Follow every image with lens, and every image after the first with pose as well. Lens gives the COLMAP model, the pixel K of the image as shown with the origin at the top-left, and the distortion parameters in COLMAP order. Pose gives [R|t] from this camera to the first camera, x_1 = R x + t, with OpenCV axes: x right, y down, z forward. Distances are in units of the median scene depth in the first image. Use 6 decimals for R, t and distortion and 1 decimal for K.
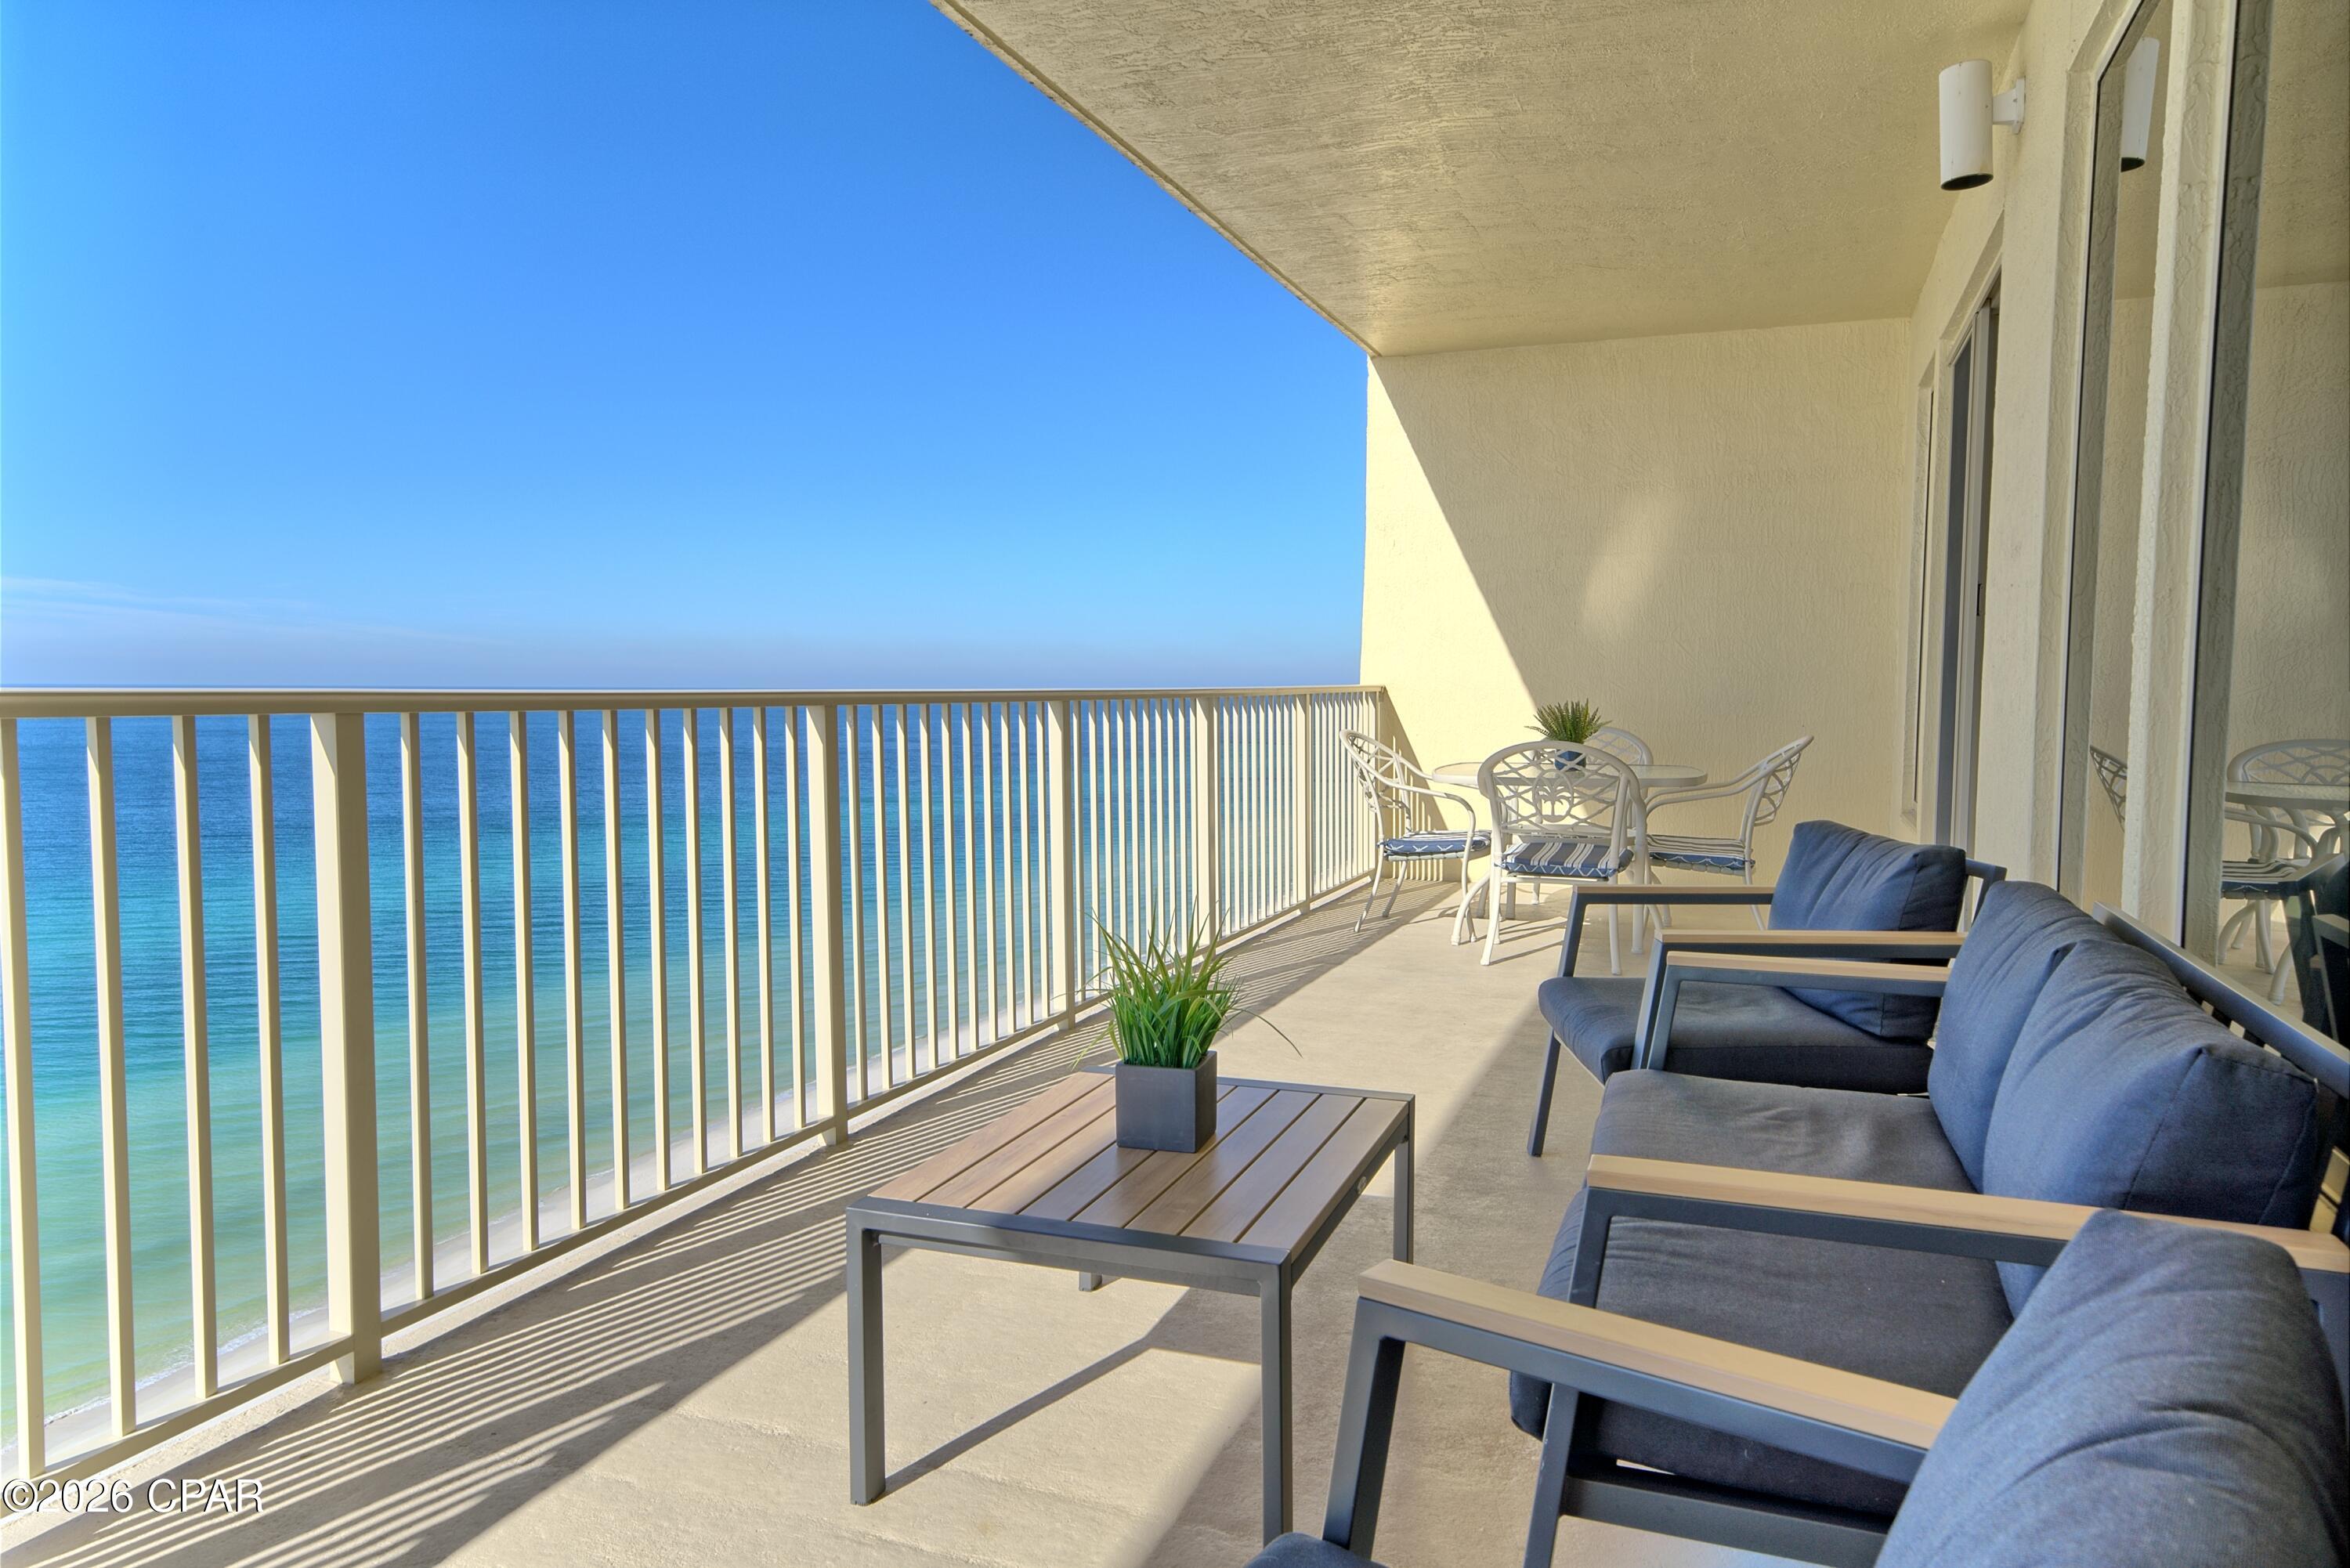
lens RADIAL K [[1505.4, 0, 1165.3], [0, 1505.4, 796.4], [0, 0, 1]] dist [0.023158, -0.003062]
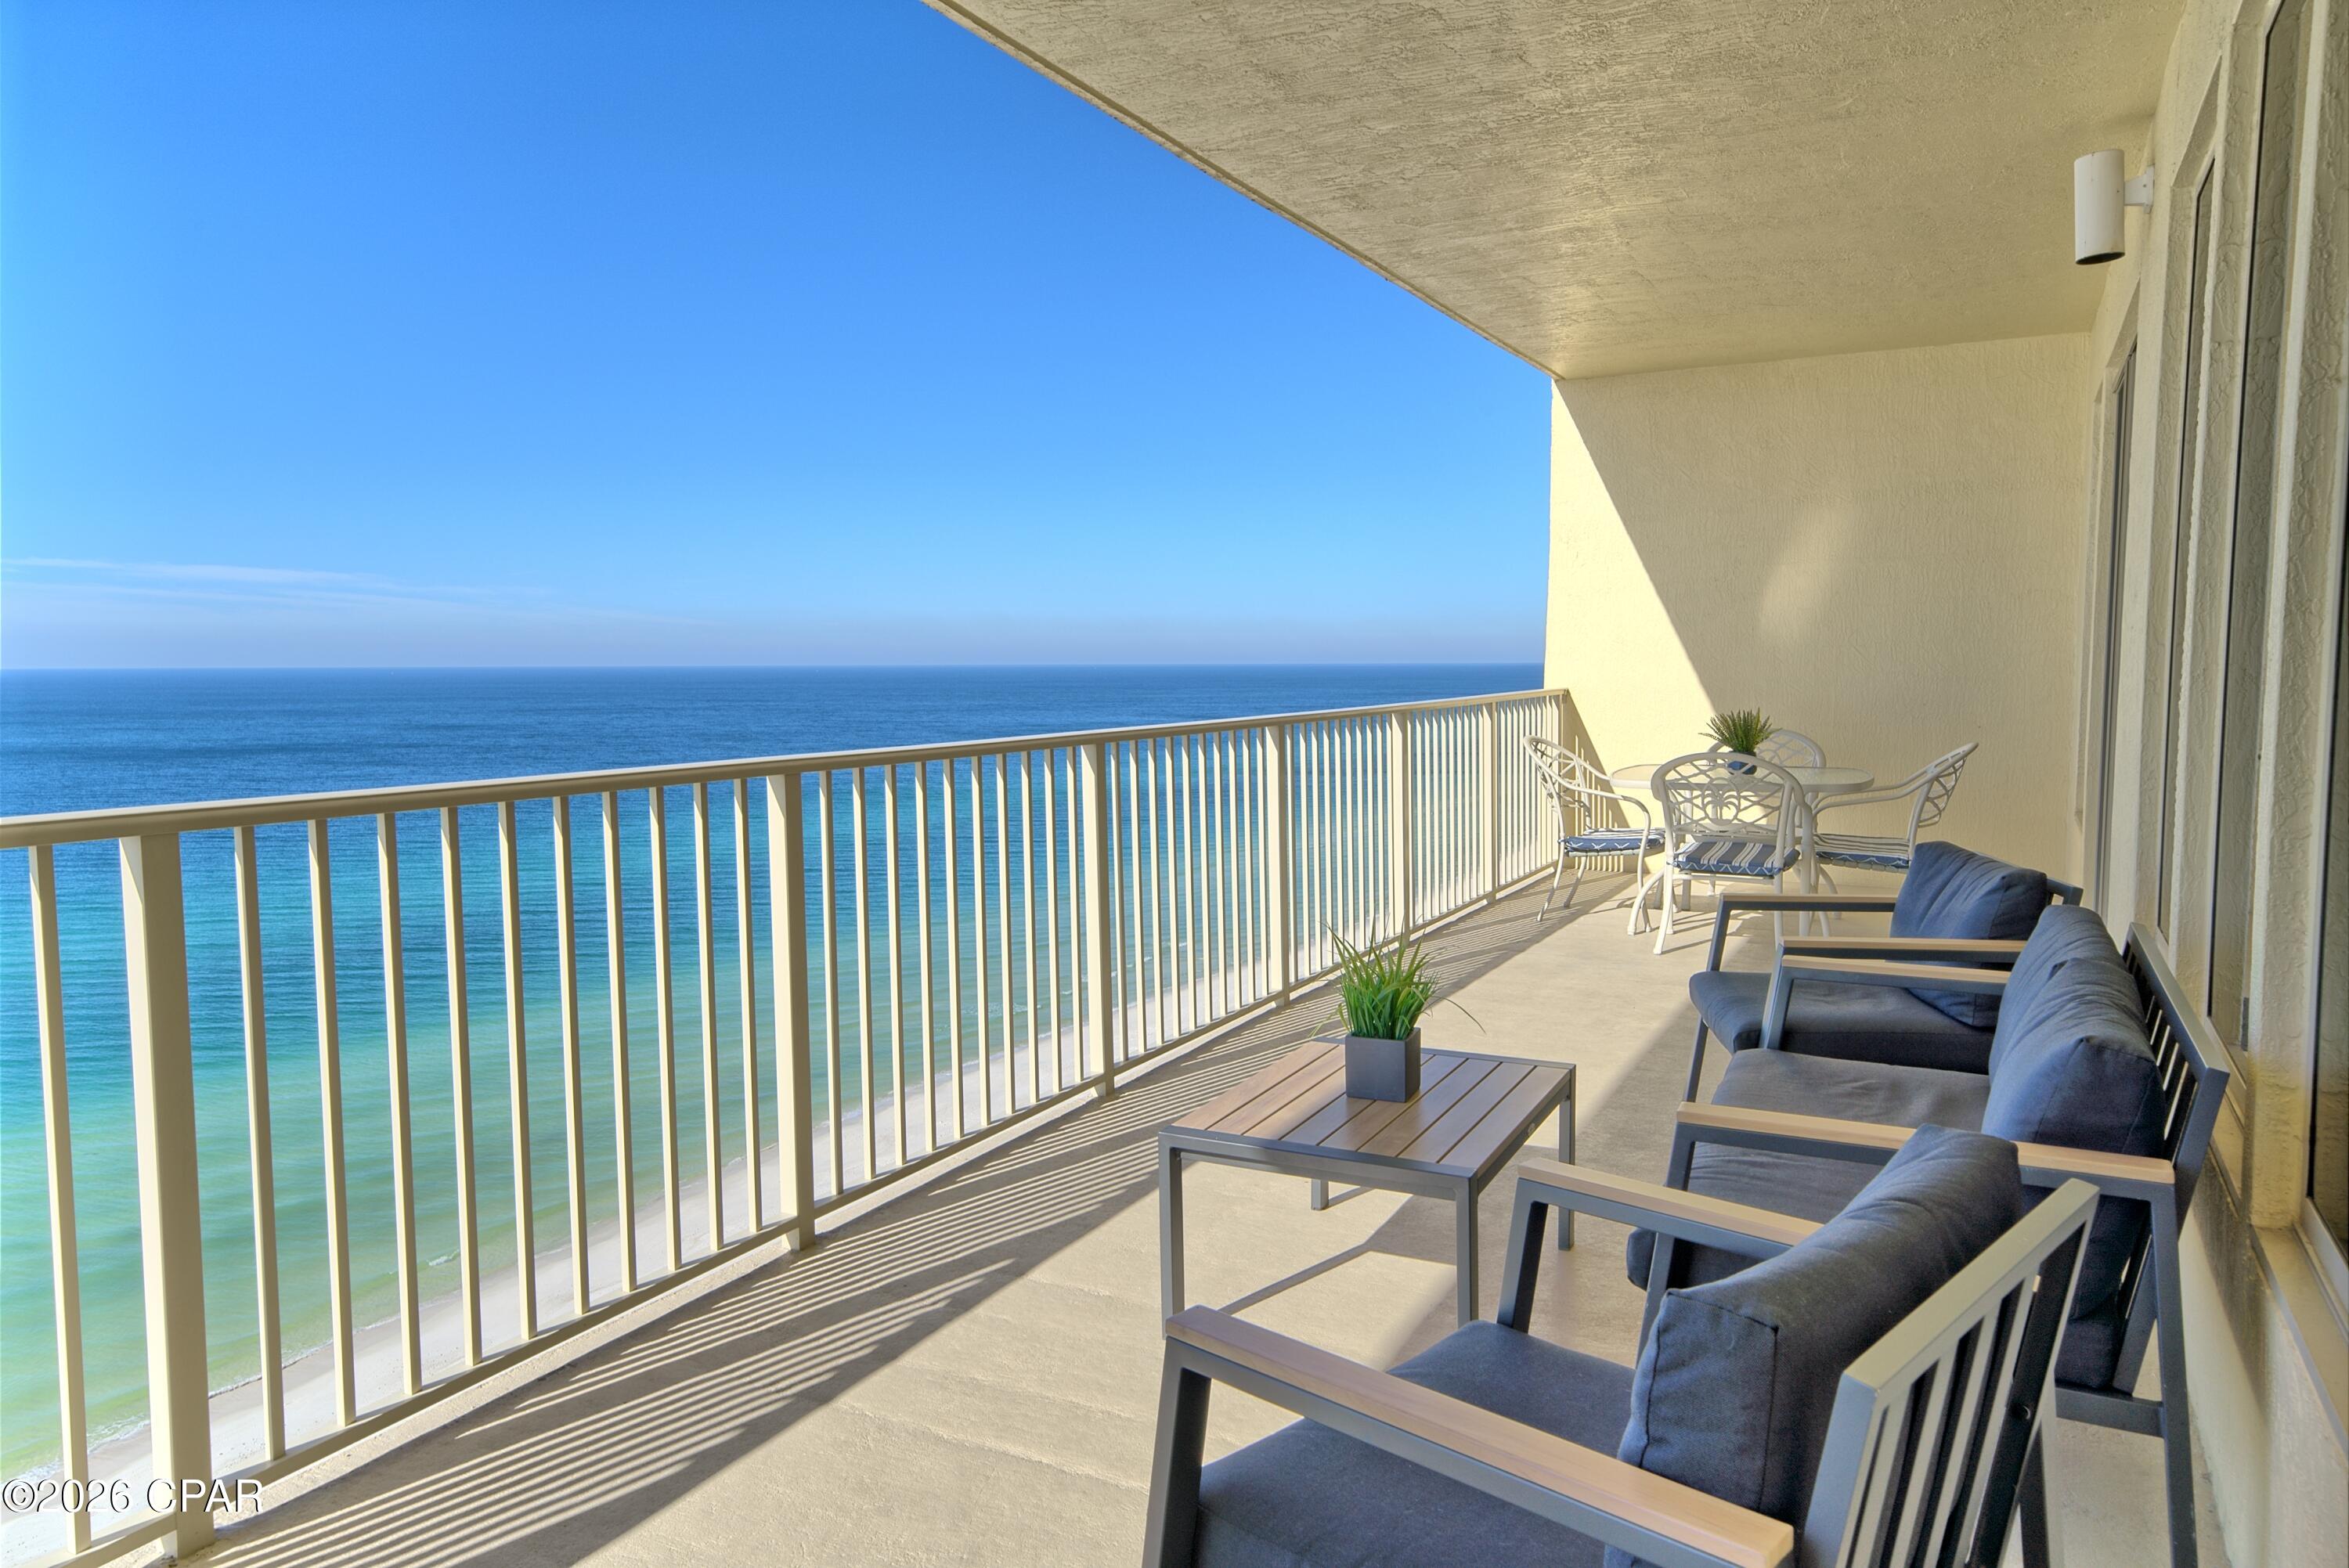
lens RADIAL K [[1504.7, 0, 1159.8], [0, 1504.7, 785.1], [0, 0, 1]] dist [0.023158, -0.003062]
pose [[0.992161, -0.000950, -0.124965, -0.015619], [0.002246, 0.999945, 0.010232, -0.033091], [0.124948, -0.010433, 0.992108, -0.194757]]
